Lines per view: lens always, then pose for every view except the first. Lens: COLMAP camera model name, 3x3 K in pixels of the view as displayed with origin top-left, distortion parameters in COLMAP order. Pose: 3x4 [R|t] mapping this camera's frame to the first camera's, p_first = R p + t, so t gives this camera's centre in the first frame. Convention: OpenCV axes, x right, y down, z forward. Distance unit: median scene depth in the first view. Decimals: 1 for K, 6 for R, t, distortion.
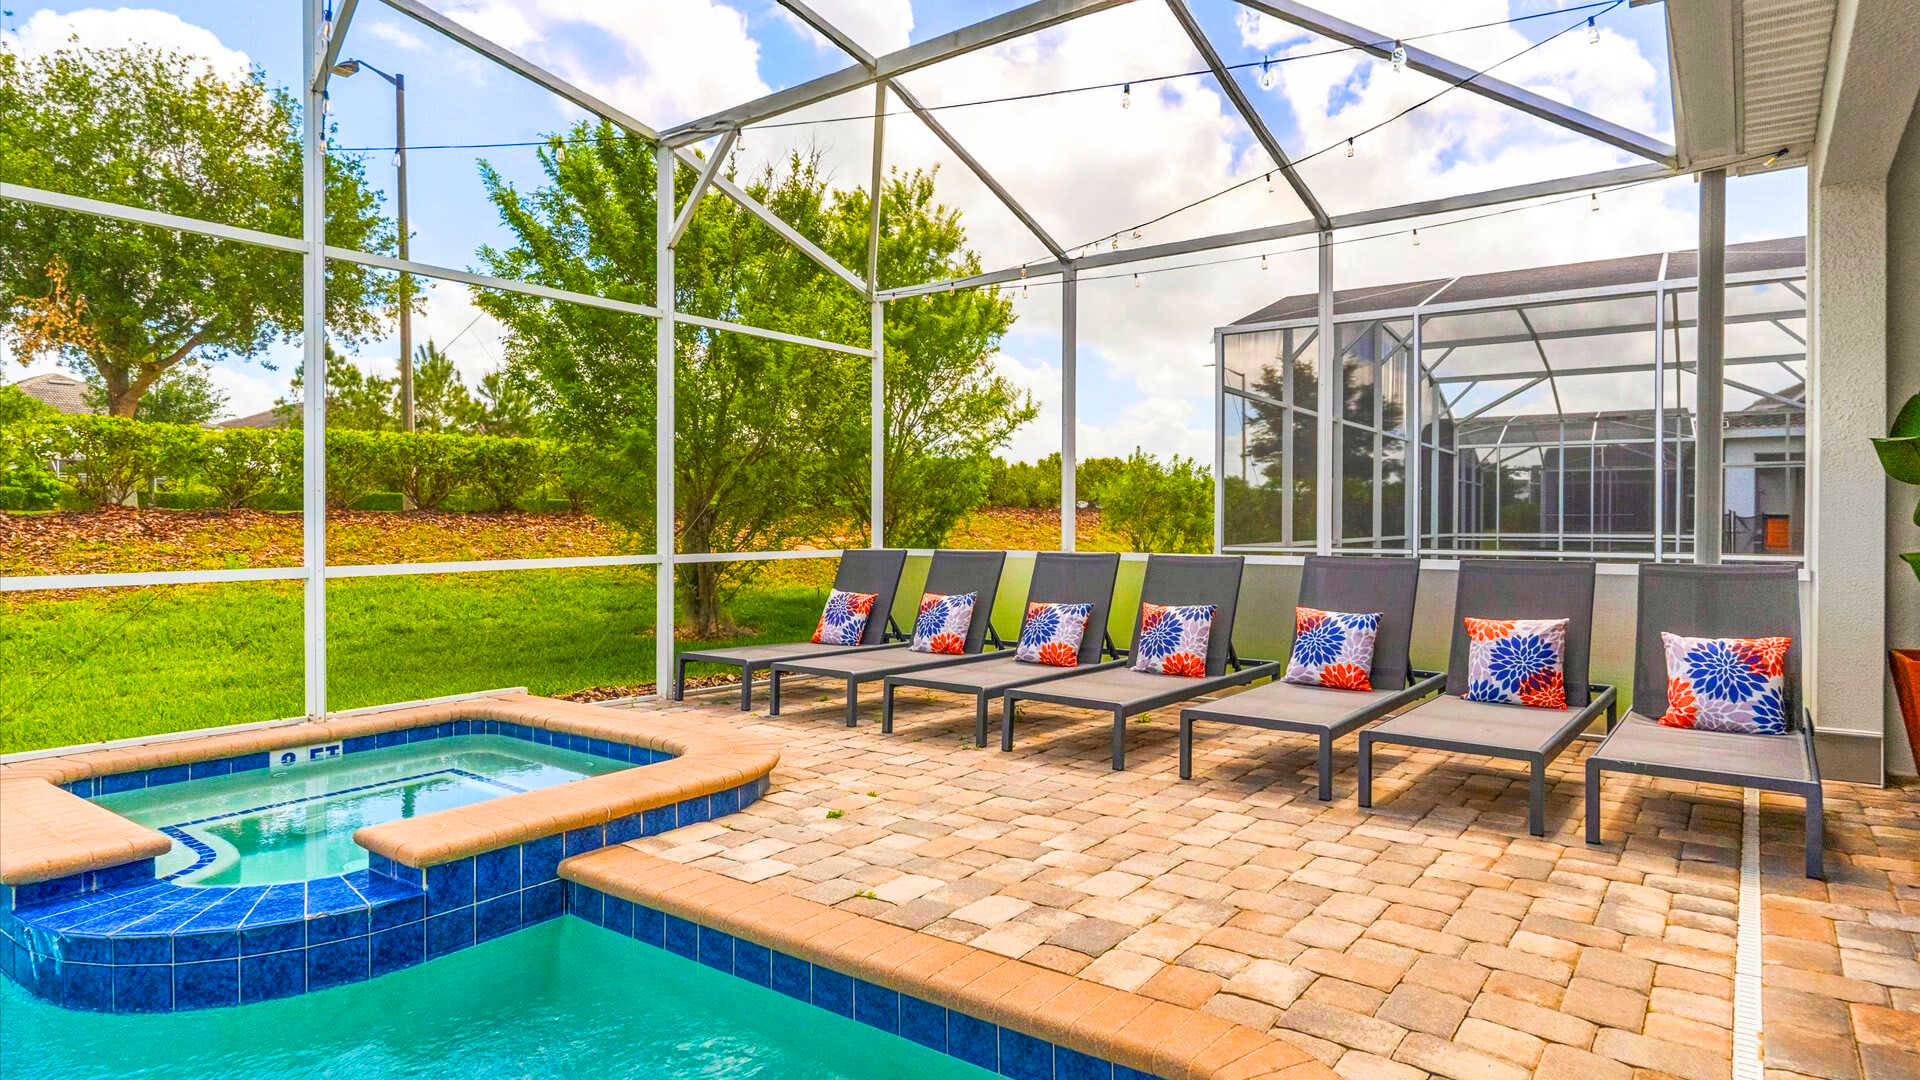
lens RADIAL K [[1076.4, 0, 963.3], [0, 1076.4, 519.6], [0, 0, 1]] dist [0.003721, 0.002723]
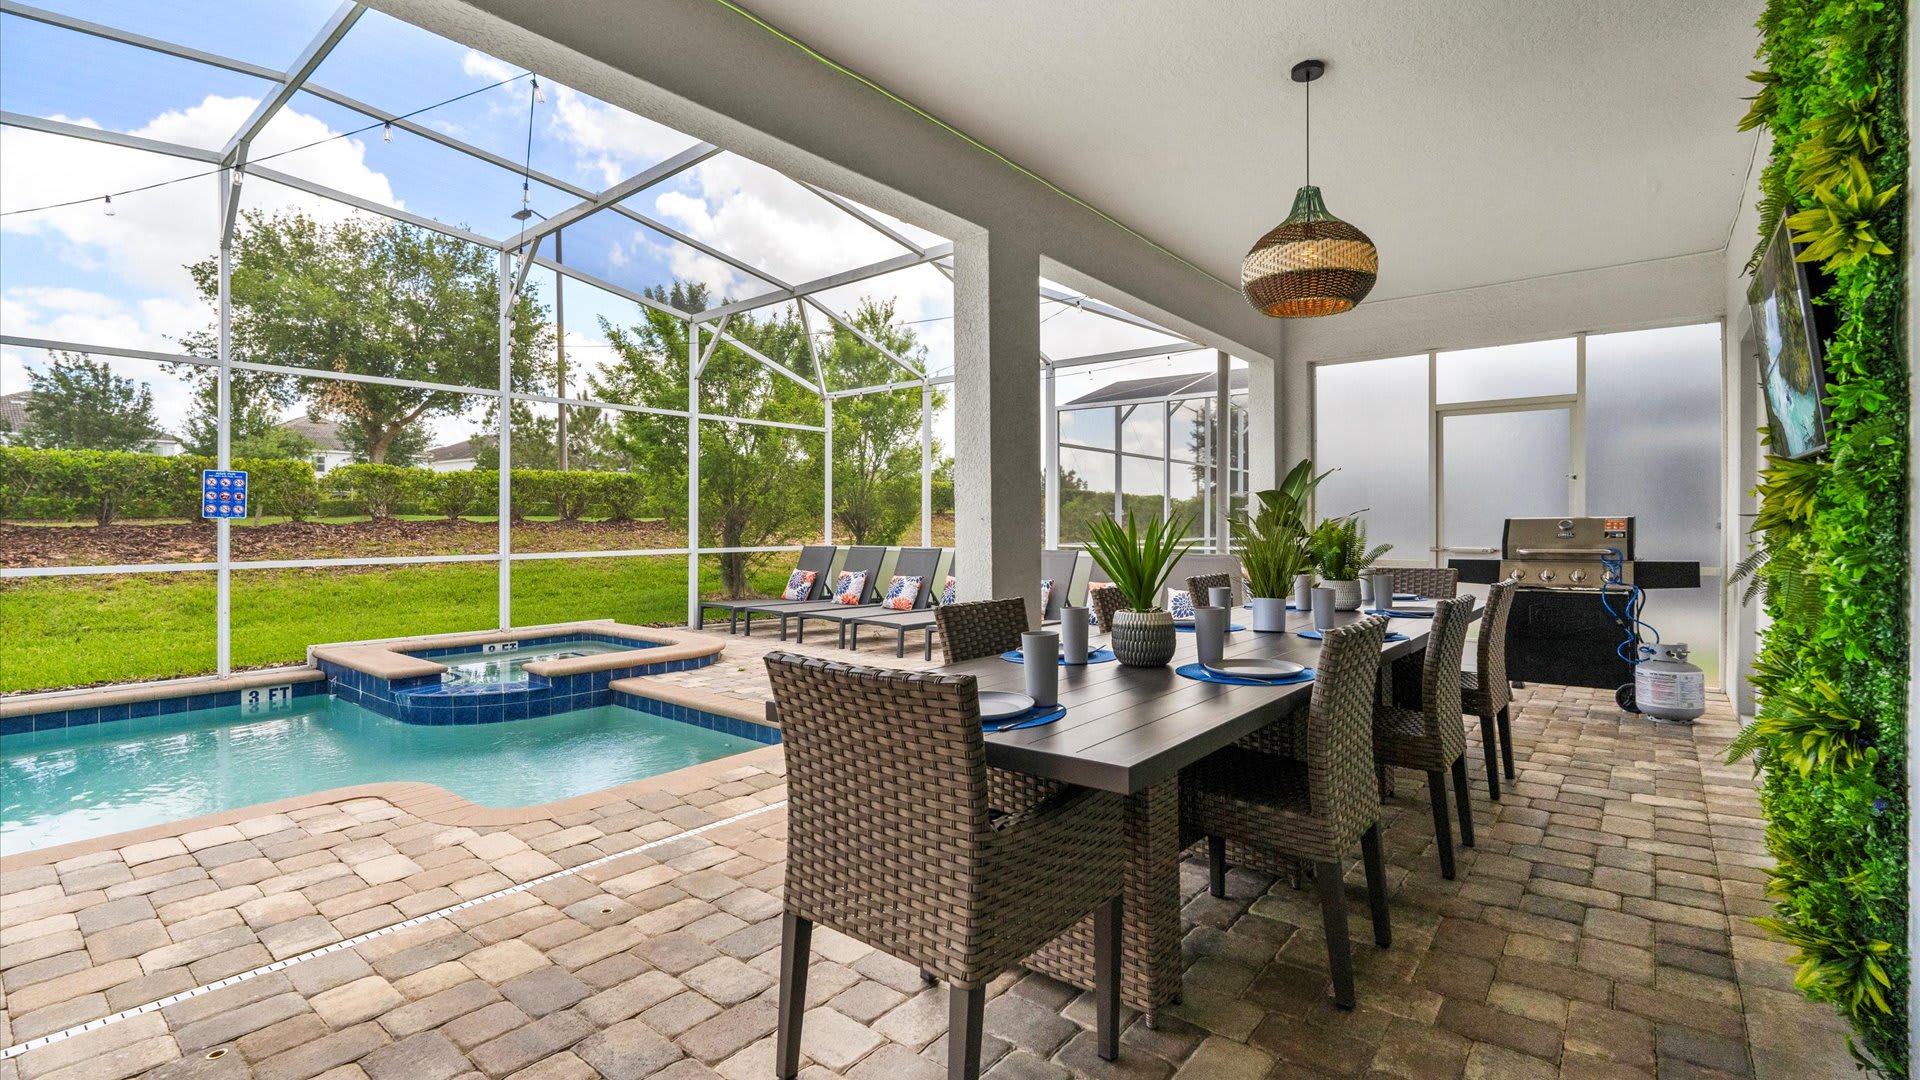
lens RADIAL K [[861.2, 0, 960.6], [0, 861.2, 518.4], [0, 0, 1]] dist [-0.001556, -0.000164]
pose [[0.998809, 0.001559, -0.048762, 0.159493], [-0.001833, 0.999983, -0.005568, -0.006912], [0.048752, 0.005651, 0.998795, -0.275460]]
